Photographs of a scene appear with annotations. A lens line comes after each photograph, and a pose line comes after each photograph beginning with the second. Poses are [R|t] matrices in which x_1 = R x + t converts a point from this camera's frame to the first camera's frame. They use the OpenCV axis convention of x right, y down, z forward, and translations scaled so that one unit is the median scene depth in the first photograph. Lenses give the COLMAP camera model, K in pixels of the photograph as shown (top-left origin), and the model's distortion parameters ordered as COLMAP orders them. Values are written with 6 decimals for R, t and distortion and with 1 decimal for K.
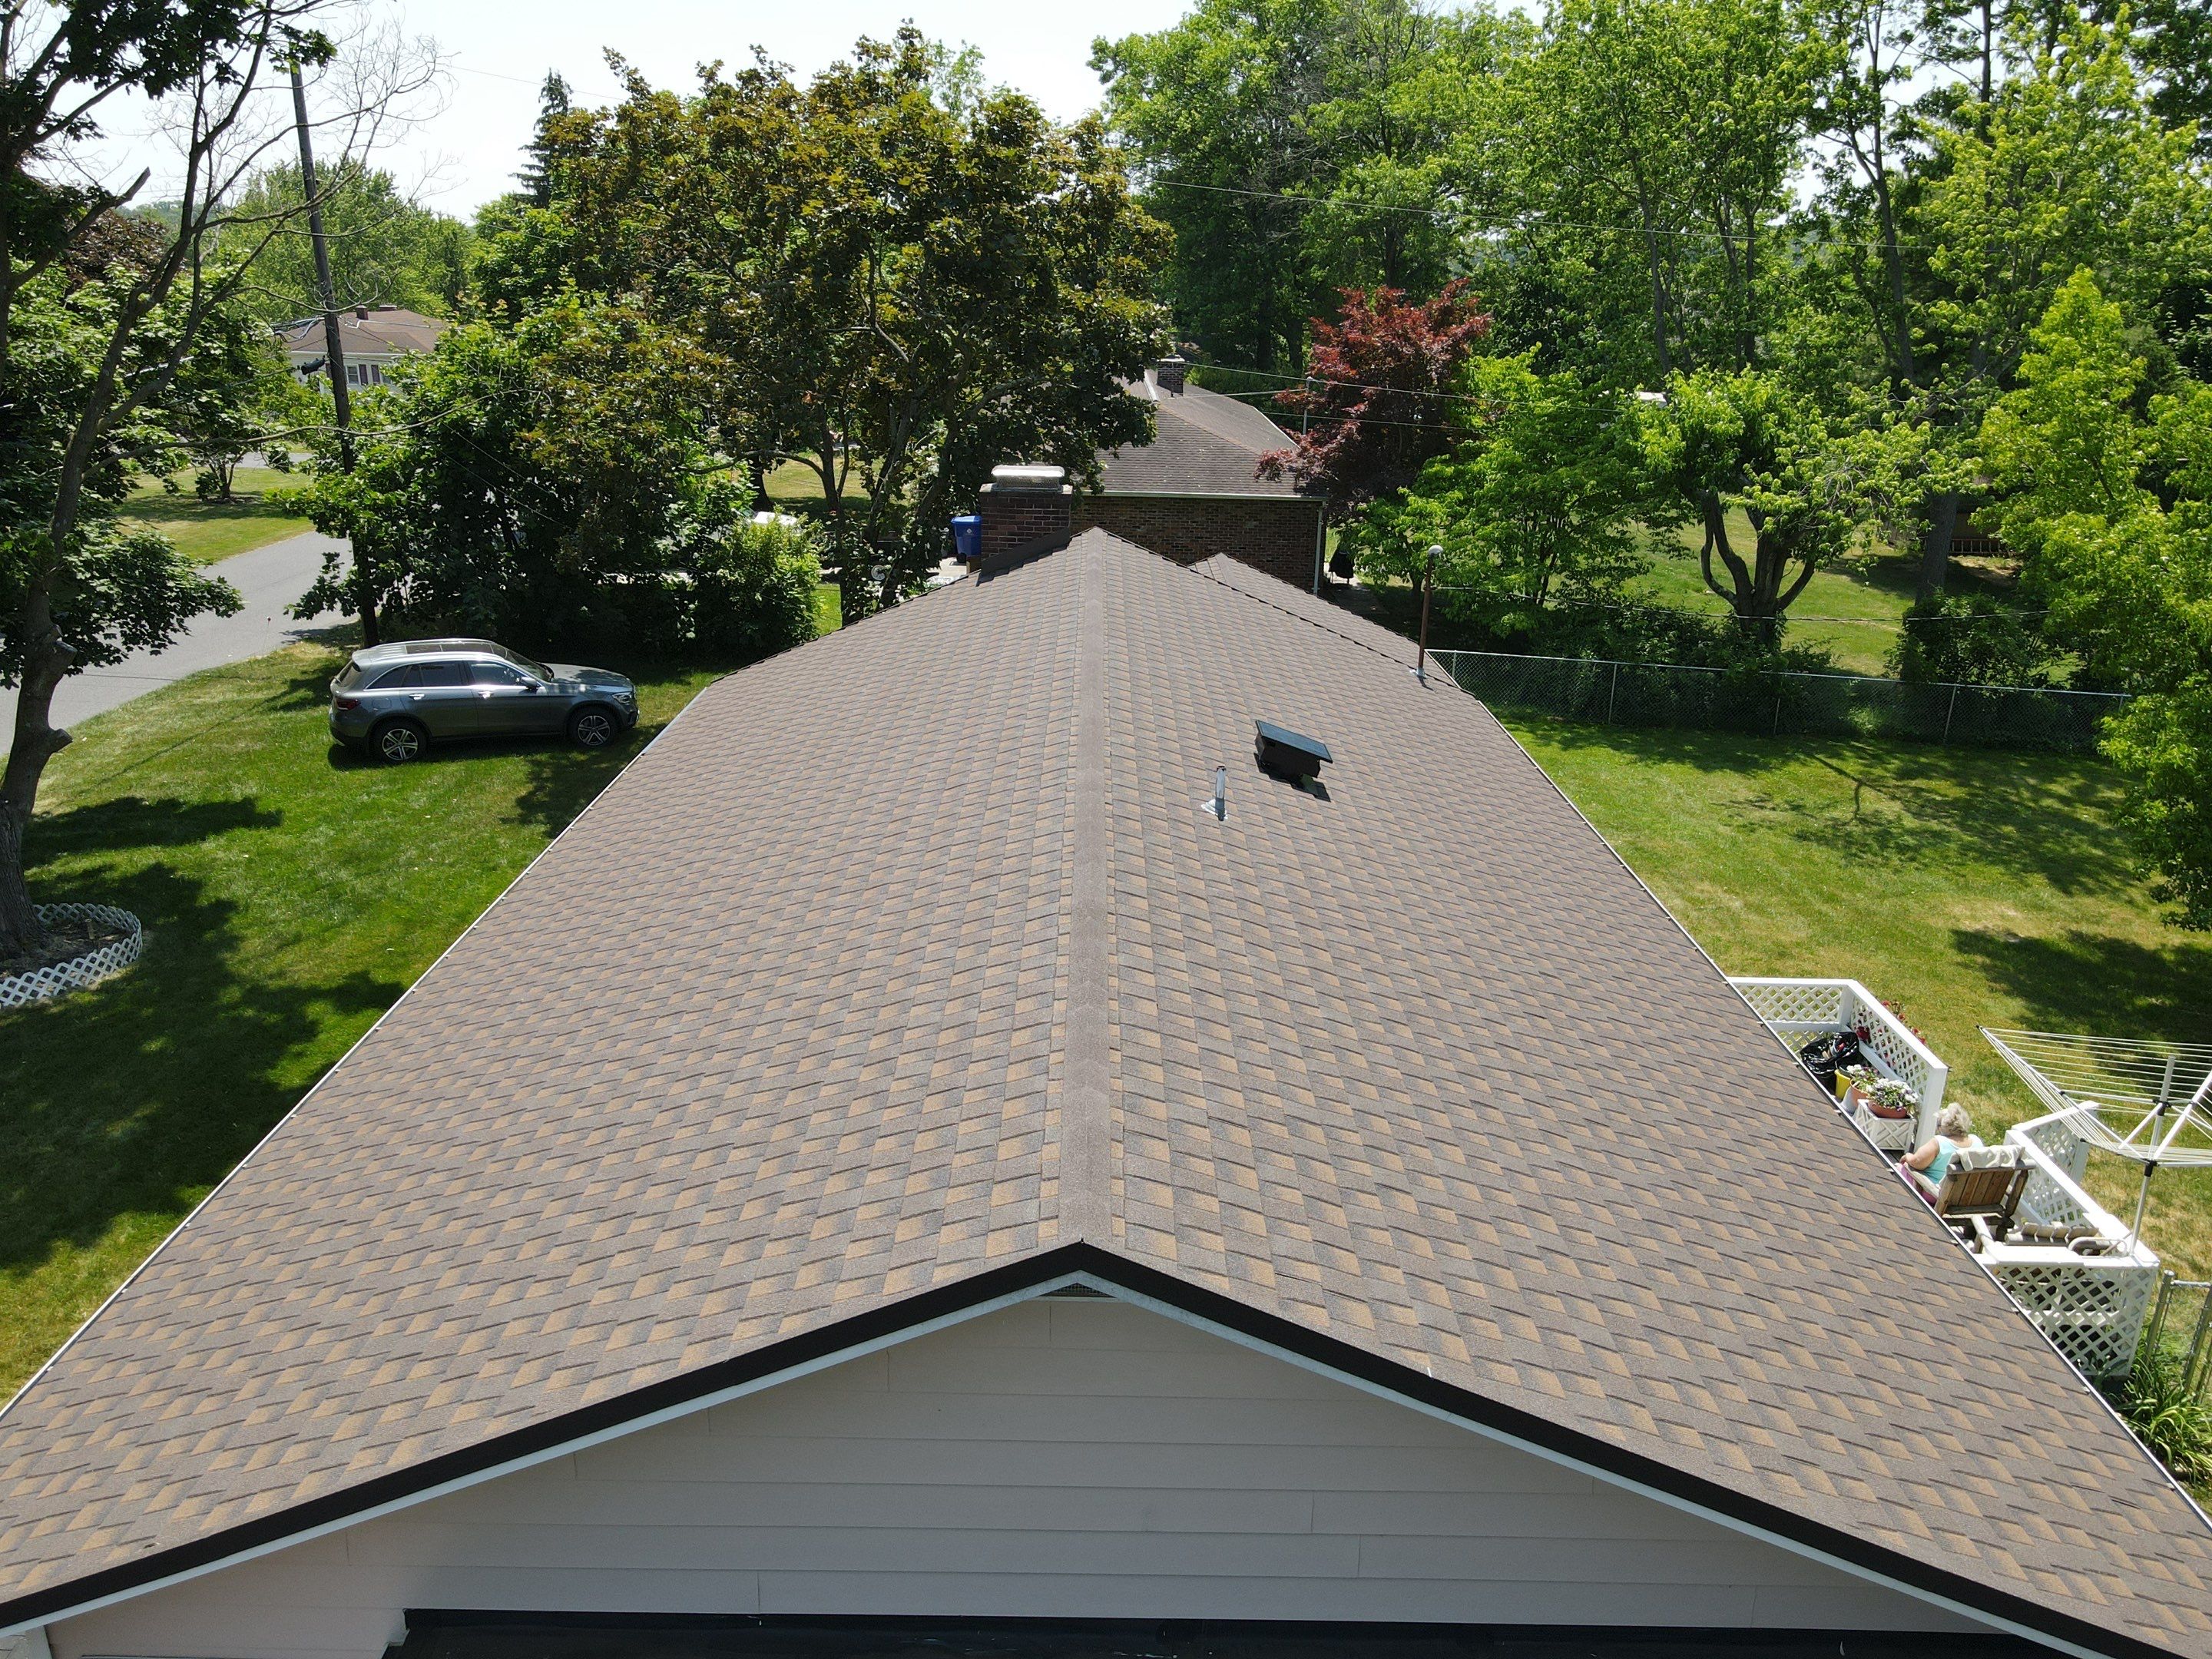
lens RADIAL K [[1628.0, 0, 1106.0], [0, 1628.0, 829.5], [0, 0, 1]] dist [0.015268, 0.009417]
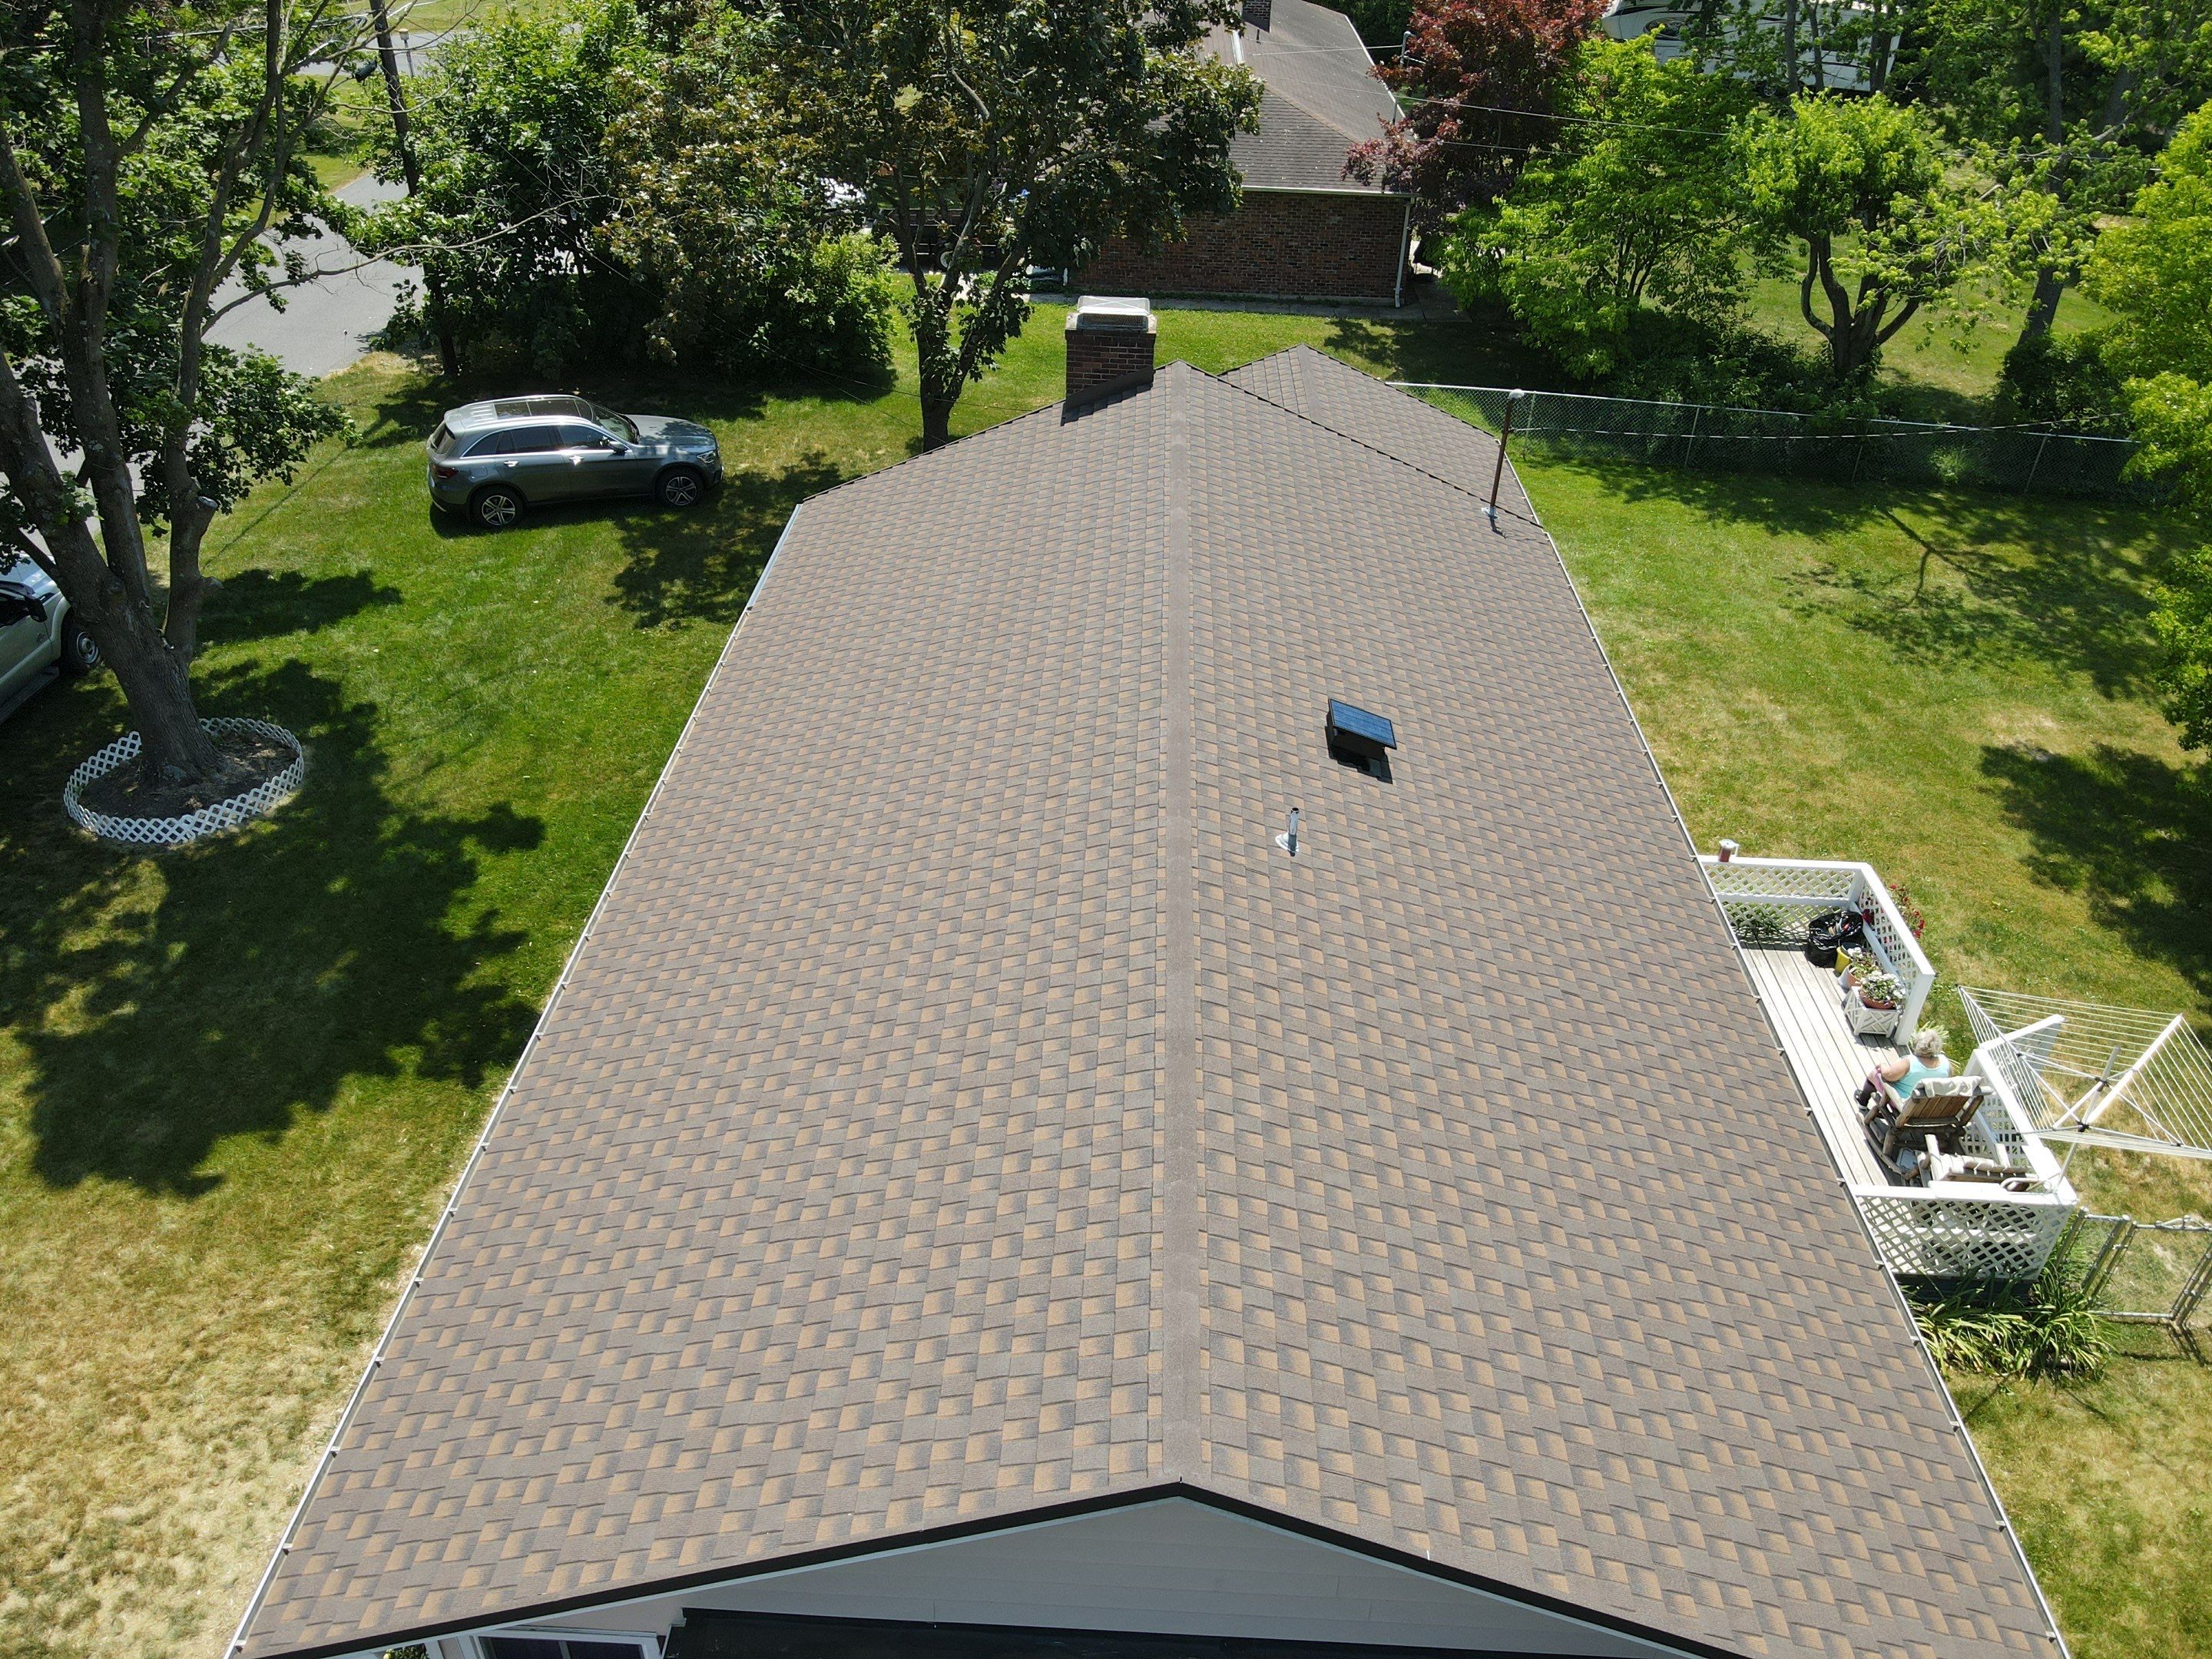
lens RADIAL K [[1634.9, 0, 1106.0], [0, 1634.9, 829.5], [0, 0, 1]] dist [0.000012, 0.042828]
pose [[0.999192, 0.027481, -0.029328, -0.011978], [-0.018854, 0.964939, 0.261795, -0.146522], [0.035494, -0.261031, 0.964678, -0.044490]]
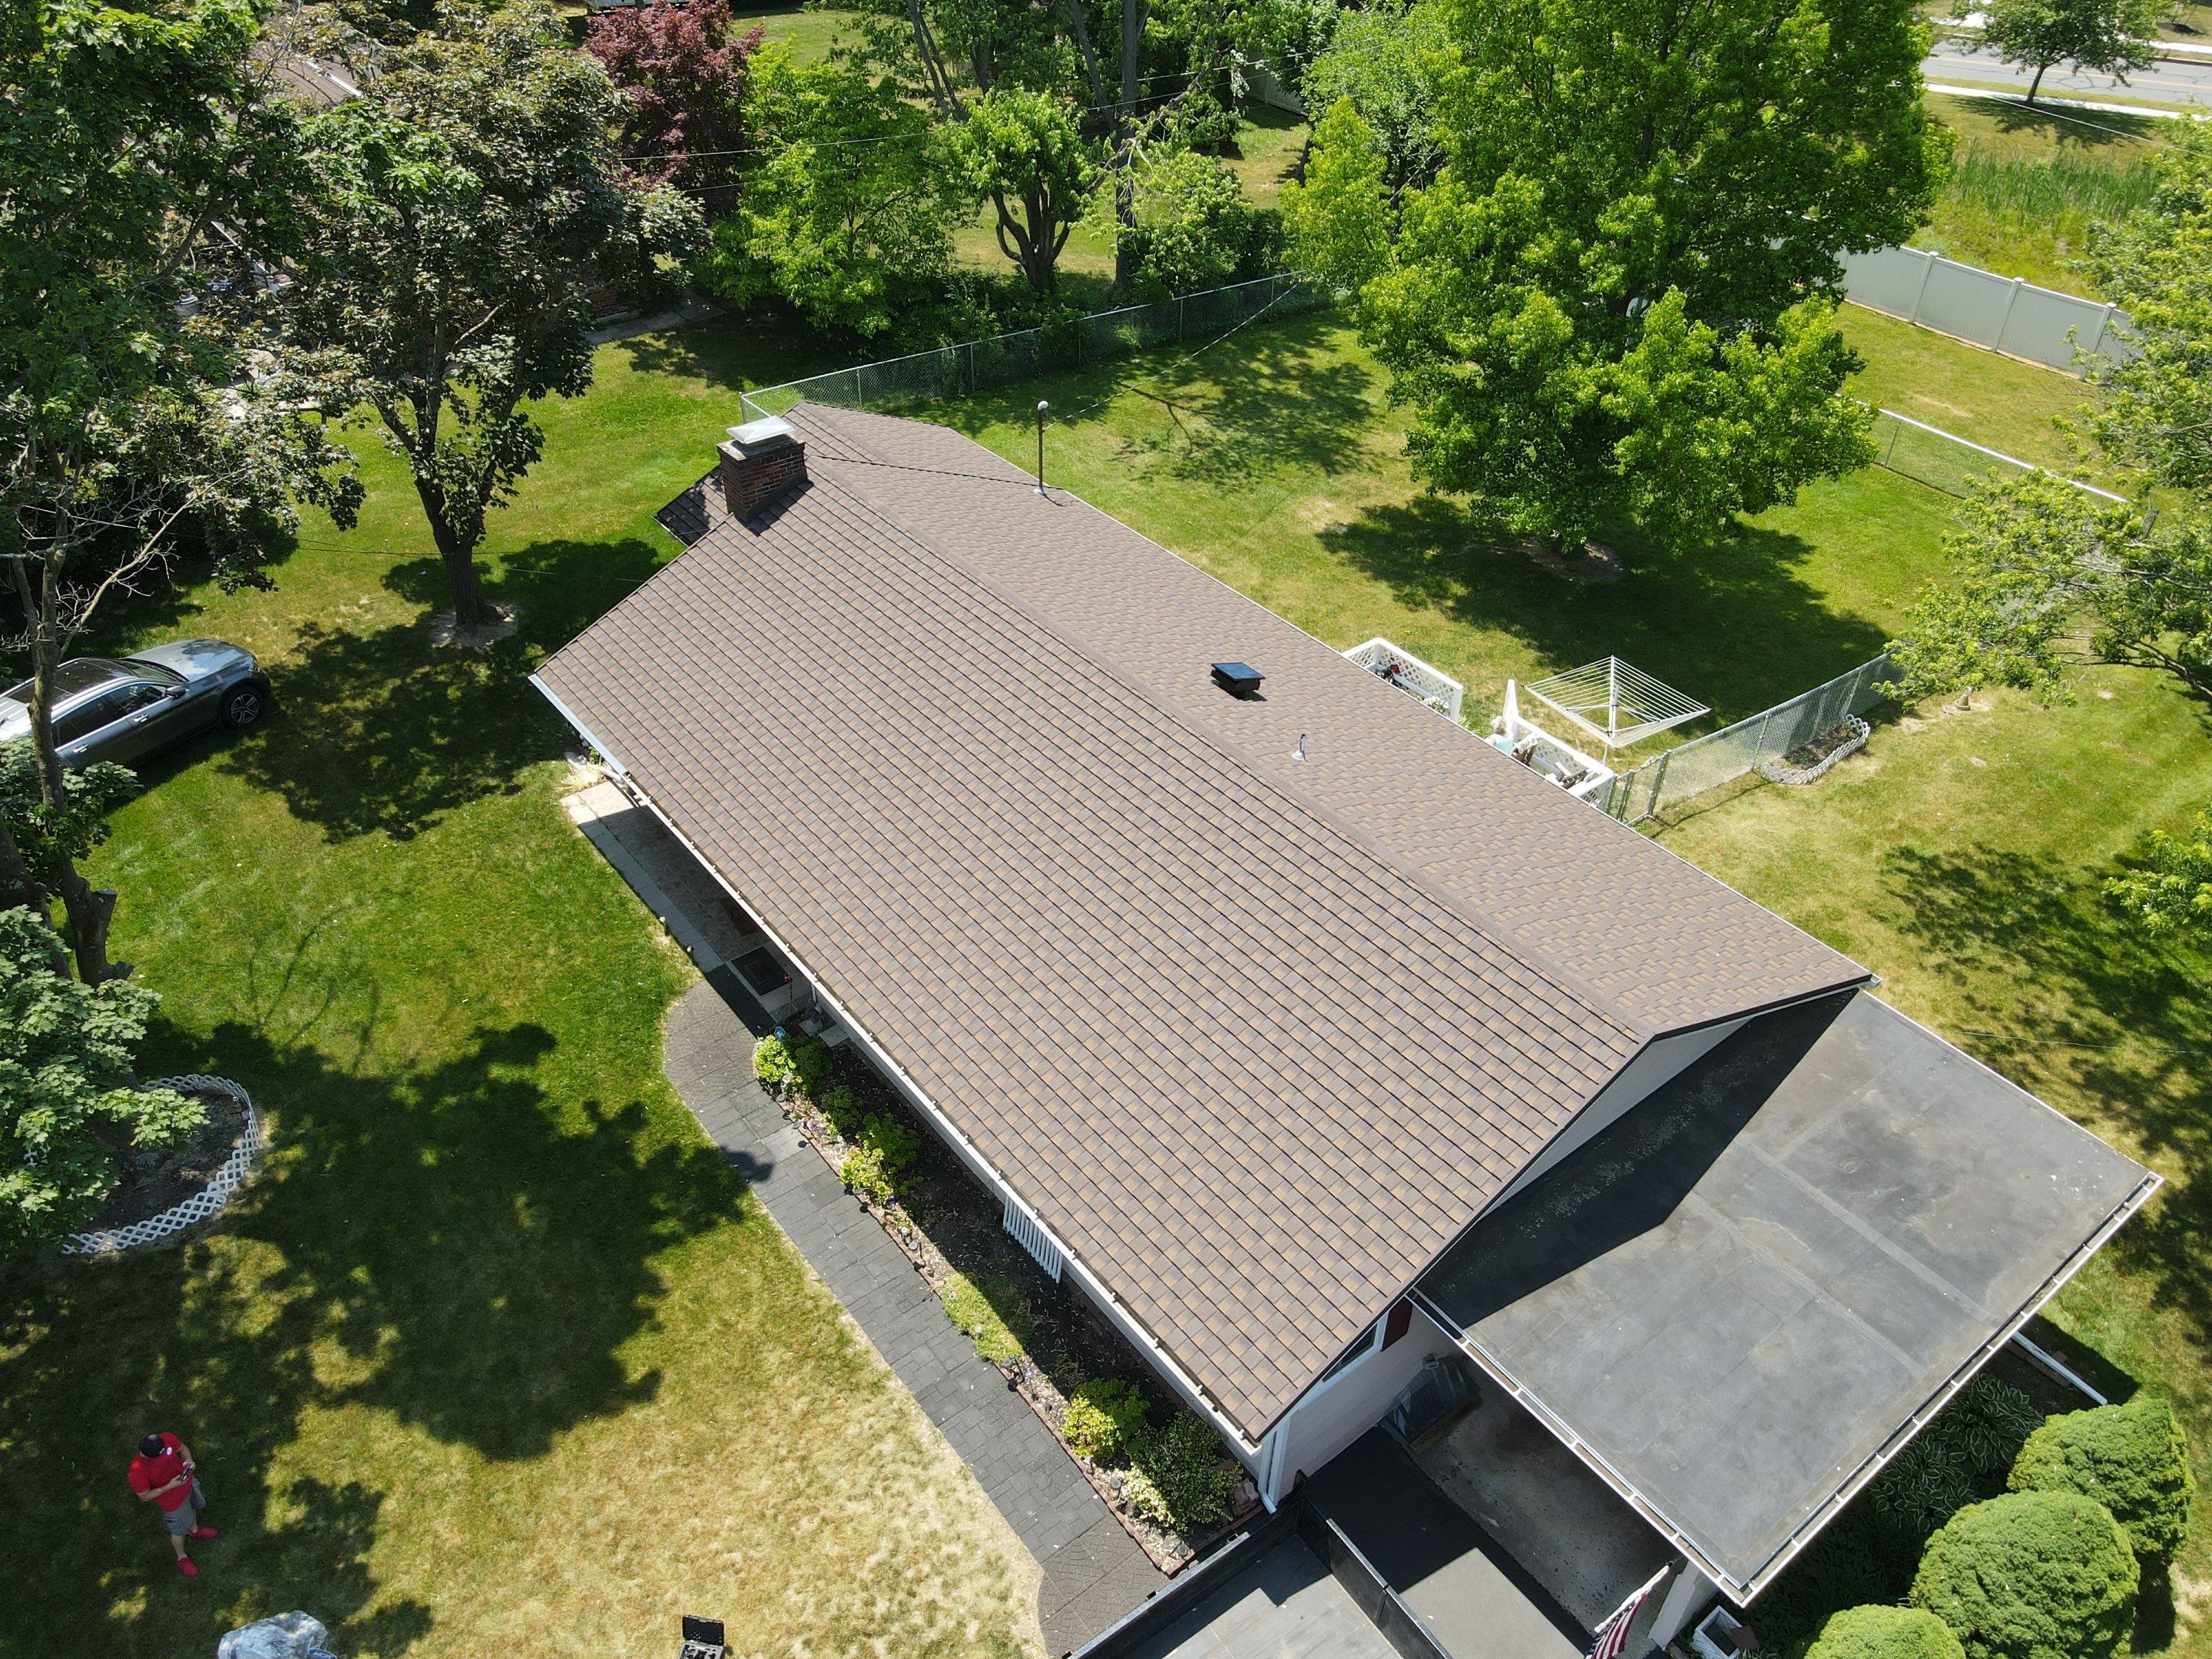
lens RADIAL K [[1634.9, 0, 1106.0], [0, 1634.9, 829.5], [0, 0, 1]] dist [0.000012, 0.042828]
pose [[0.785918, -0.389617, 0.480136, -0.465434], [0.203925, 0.896382, 0.393590, -0.322914], [-0.583735, -0.211418, 0.783936, -0.142390]]
